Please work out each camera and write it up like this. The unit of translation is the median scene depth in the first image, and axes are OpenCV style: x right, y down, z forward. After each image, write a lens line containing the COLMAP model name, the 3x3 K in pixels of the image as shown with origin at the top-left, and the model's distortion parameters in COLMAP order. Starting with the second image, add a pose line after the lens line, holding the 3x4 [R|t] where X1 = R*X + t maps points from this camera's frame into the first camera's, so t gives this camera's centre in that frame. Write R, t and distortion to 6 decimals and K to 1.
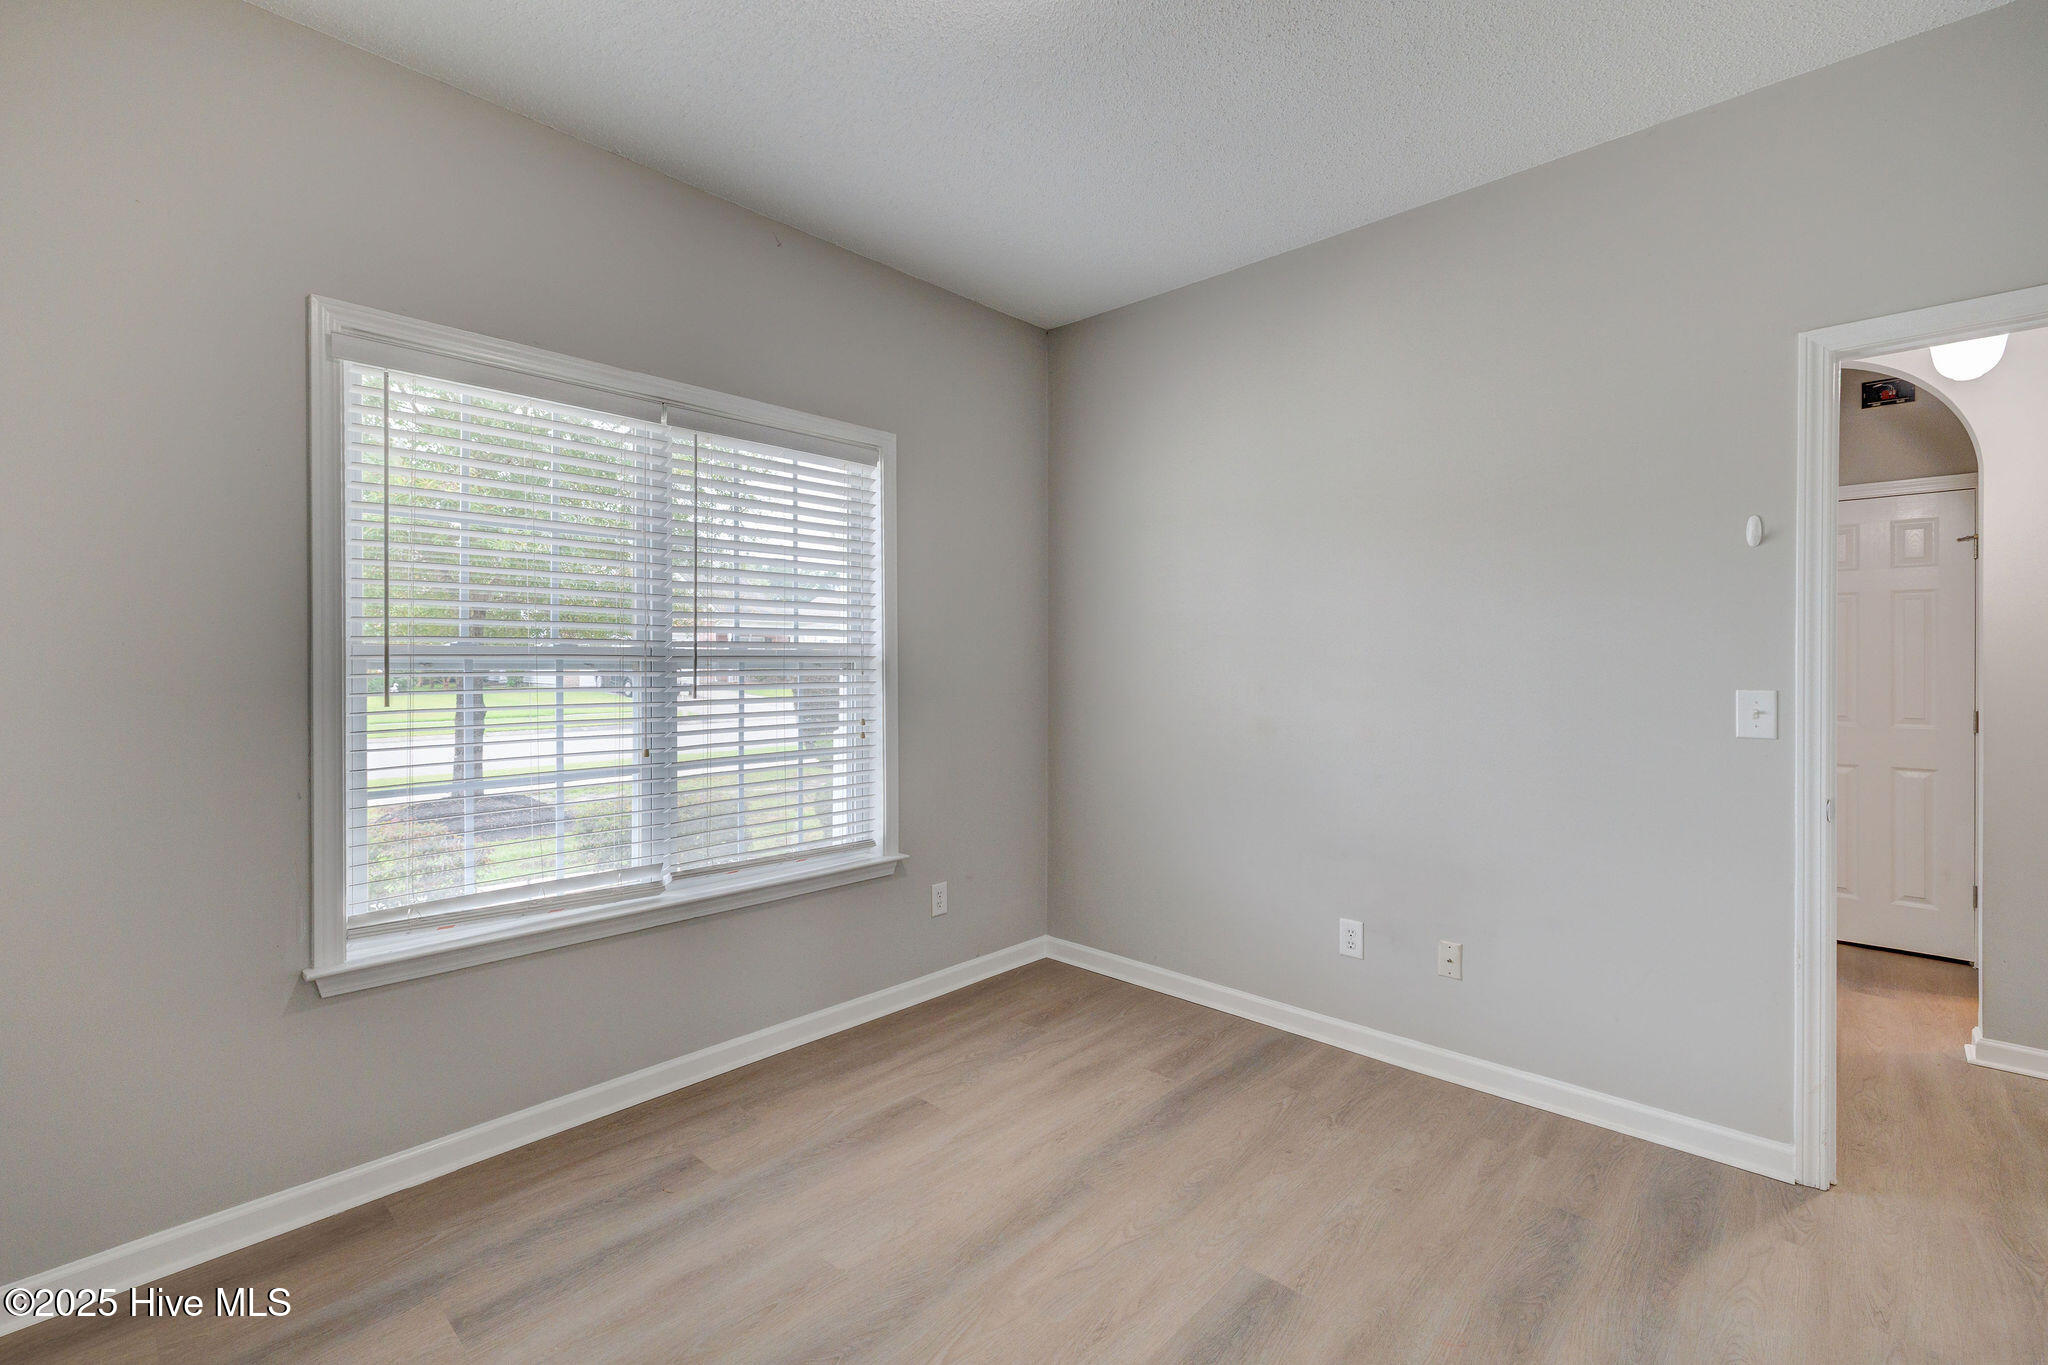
lens RADIAL K [[863.8, 0, 1012.2], [0, 863.8, 677.3], [0, 0, 1]] dist [-0.003118, 0.000936]
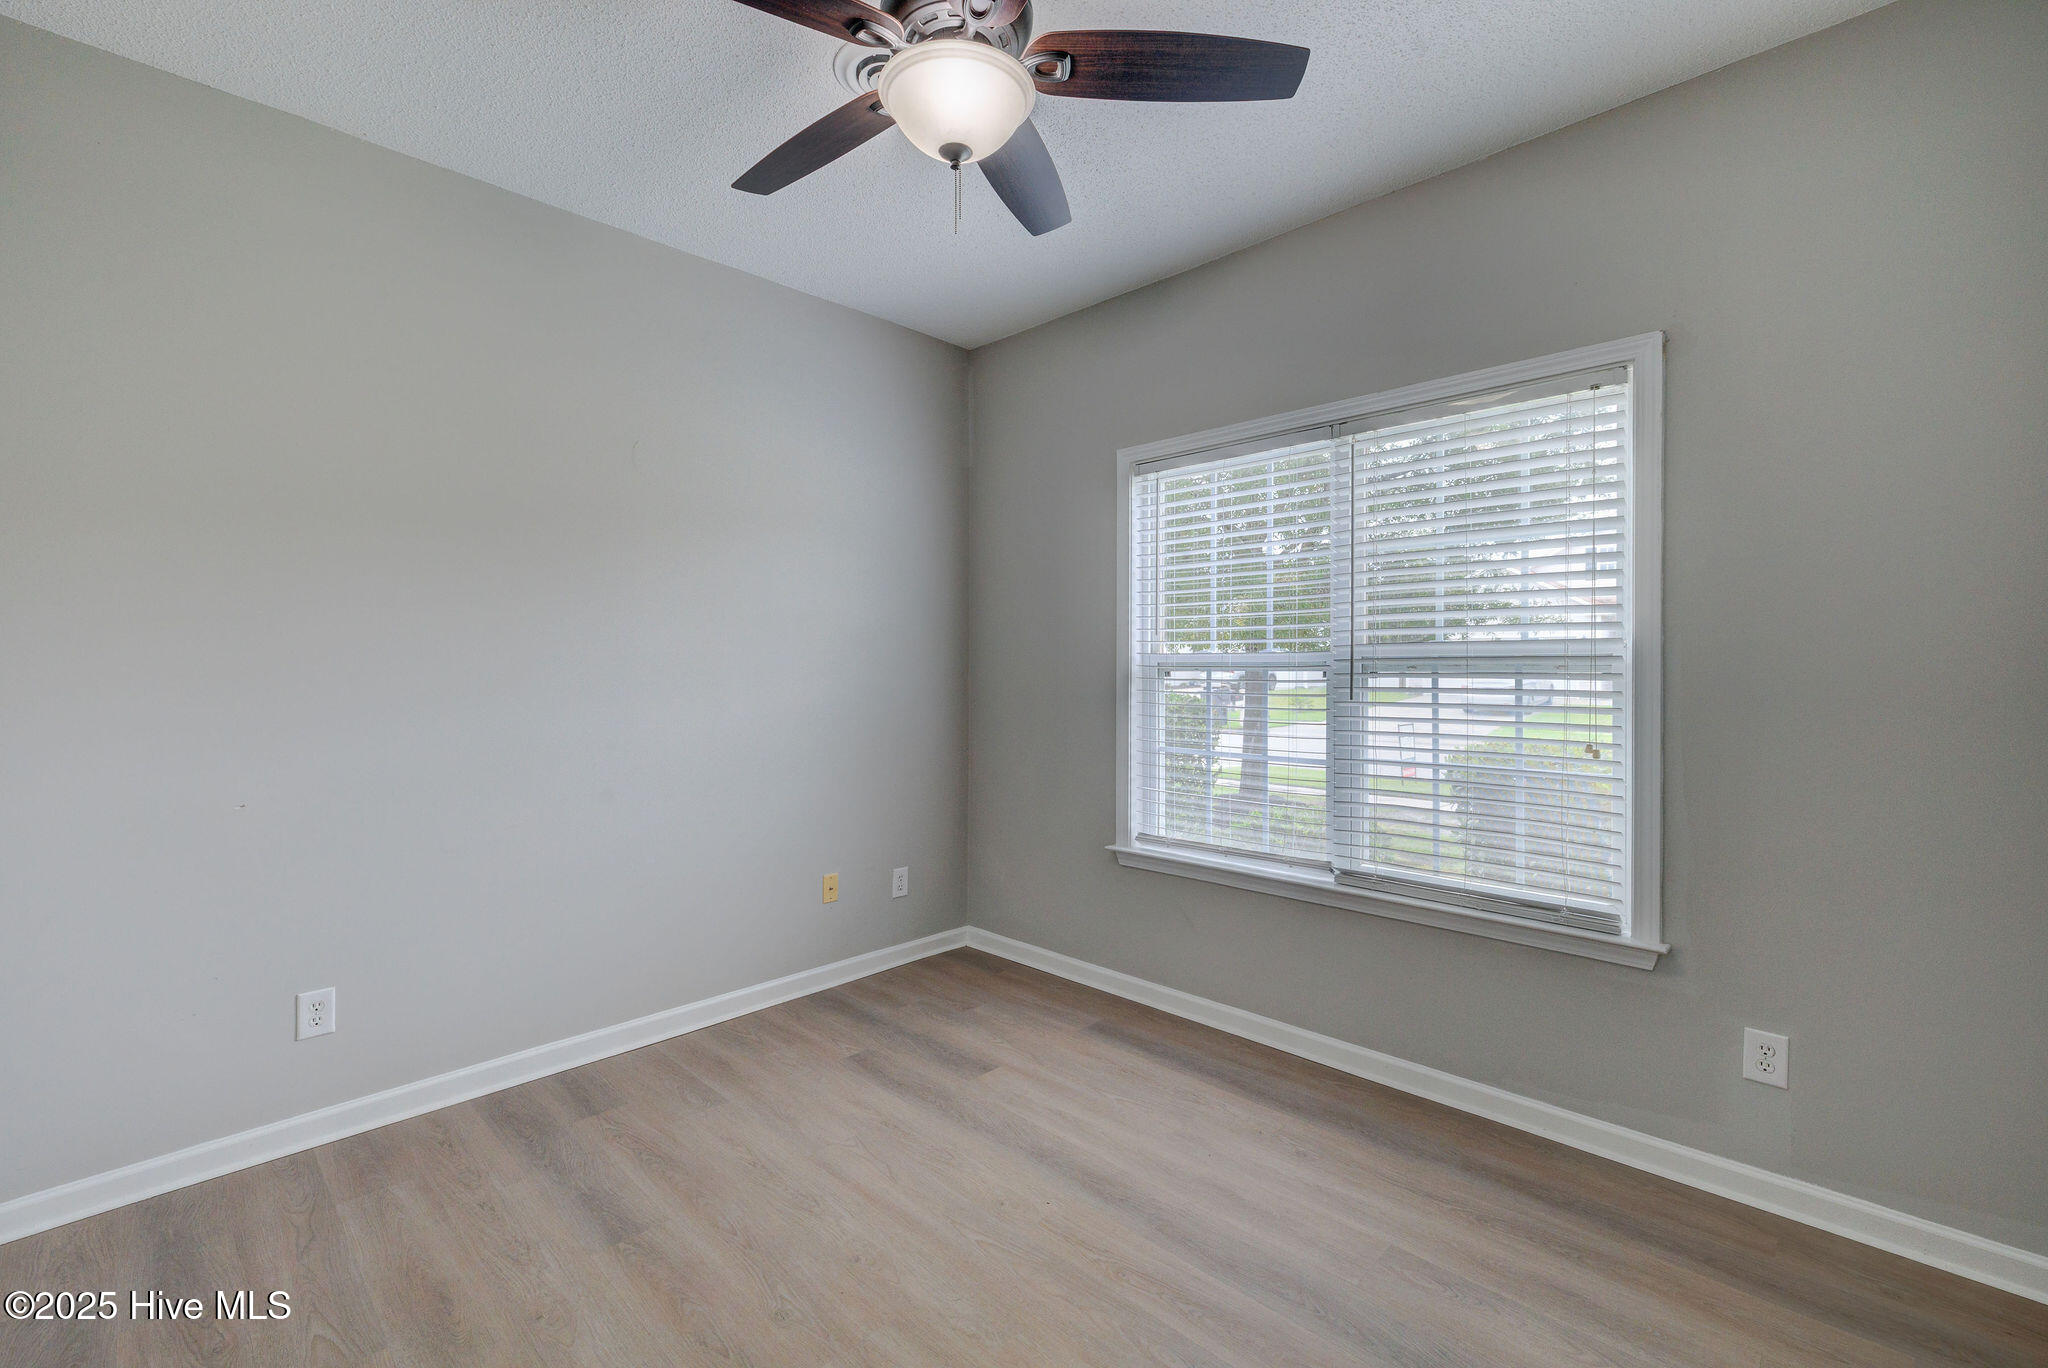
lens RADIAL K [[863.8, 0, 1018.2], [0, 863.8, 658.1], [0, 0, 1]] dist [-0.003118, 0.000936]
pose [[-0.009173, -0.012701, -0.999877, 0.663076], [-0.016662, 0.999782, -0.012547, -0.005457], [0.999819, 0.016544, -0.009383, 0.604702]]
